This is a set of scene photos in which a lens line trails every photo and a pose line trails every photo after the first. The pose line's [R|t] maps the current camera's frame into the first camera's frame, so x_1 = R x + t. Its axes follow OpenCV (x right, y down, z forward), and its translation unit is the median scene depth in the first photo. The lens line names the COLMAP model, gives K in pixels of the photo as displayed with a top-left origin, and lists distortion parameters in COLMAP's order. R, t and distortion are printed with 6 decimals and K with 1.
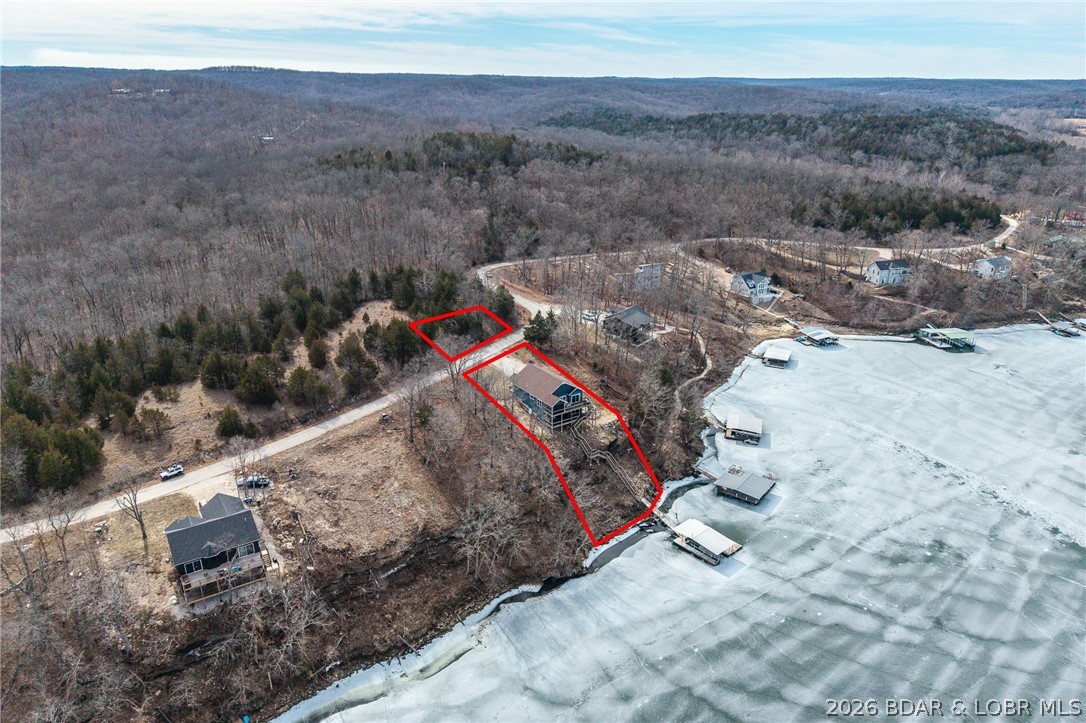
lens RADIAL K [[727.4, 0, 544.0], [0, 727.4, 366.7], [0, 0, 1]] dist [0.029130, -0.030530]
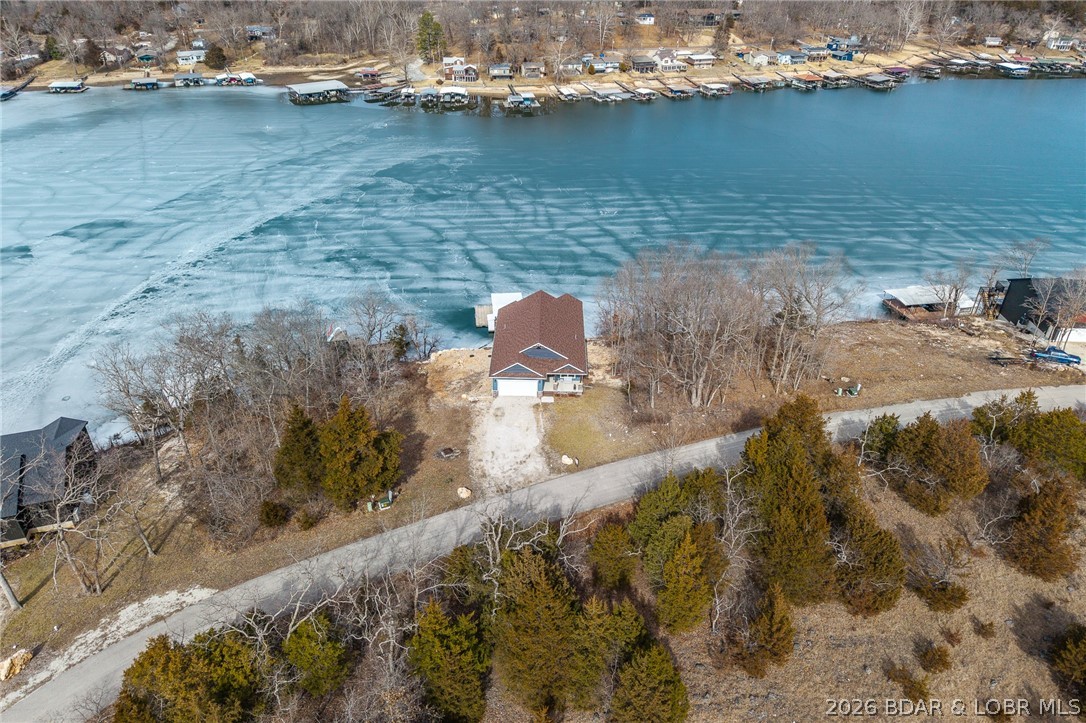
lens RADIAL K [[727.4, 0, 544.0], [0, 727.4, 366.7], [0, 0, 1]] dist [0.029130, -0.030530]
pose [[-0.811457, -0.322377, 0.487453, -0.320503], [0.196740, 0.634717, 0.747280, -0.431323], [-0.550300, 0.702287, -0.451621, 1.495494]]
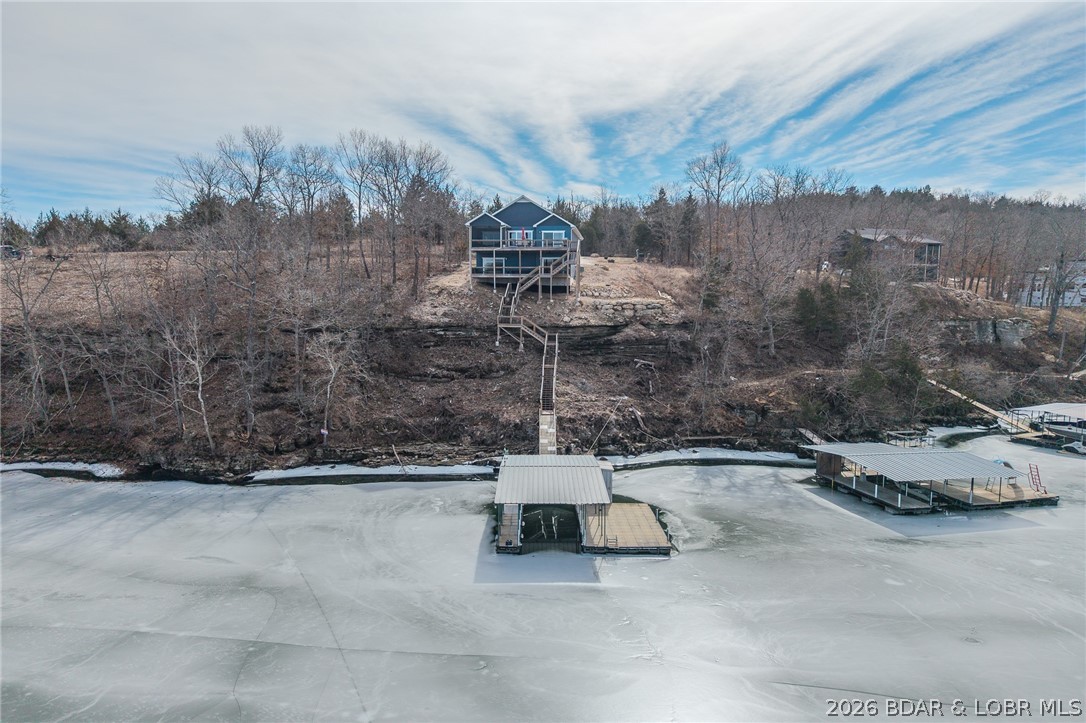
lens RADIAL K [[727.4, 0, 544.0], [0, 727.4, 366.7], [0, 0, 1]] dist [0.029130, -0.030530]
pose [[0.753477, 0.054819, -0.655184, 0.417113], [-0.237353, 0.951996, -0.193308, 0.253250], [0.613136, 0.301163, 0.730319, 0.783267]]
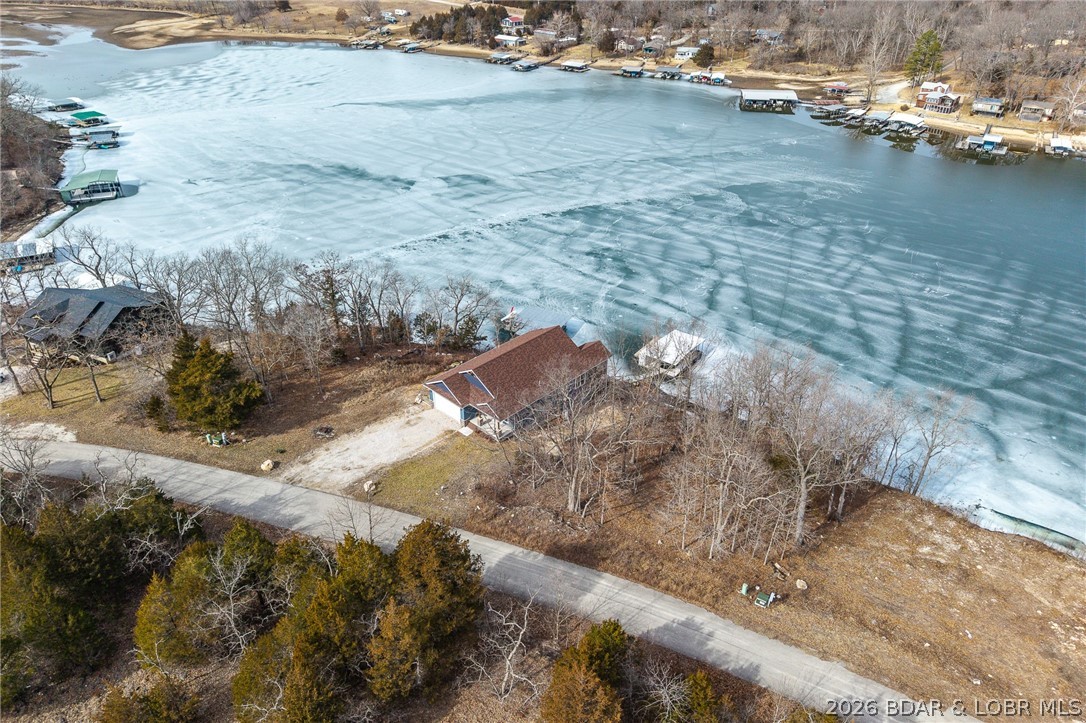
lens RADIAL K [[725.6, 0, 544.2], [0, 725.6, 364.7], [0, 0, 1]] dist [0.058869, -0.085006]
pose [[-0.200508, -0.521647, 0.829265, -0.488084], [0.350664, 0.752161, 0.557932, -0.294246], [-0.914785, 0.402663, 0.032108, 1.148316]]
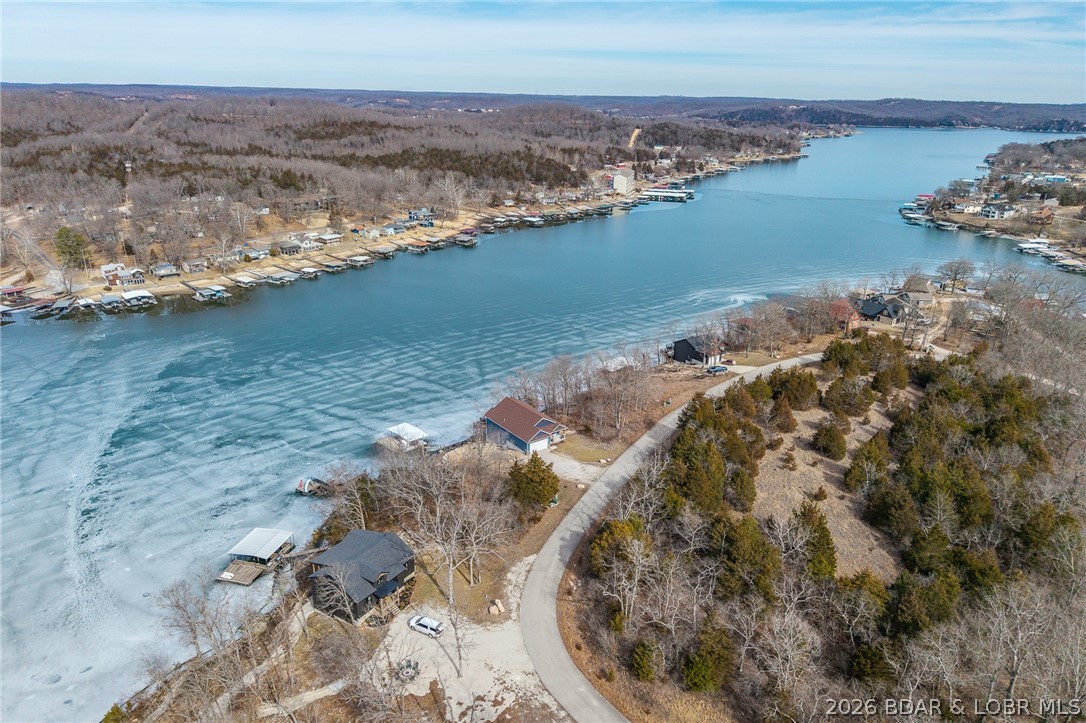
lens RADIAL K [[725.6, 0, 544.2], [0, 725.6, 364.7], [0, 0, 1]] dist [0.058869, -0.085006]
pose [[-0.999332, -0.009127, -0.035376, 0.014173], [-0.030323, 0.747285, 0.663812, -0.775958], [0.020377, 0.664441, -0.747063, 1.968060]]
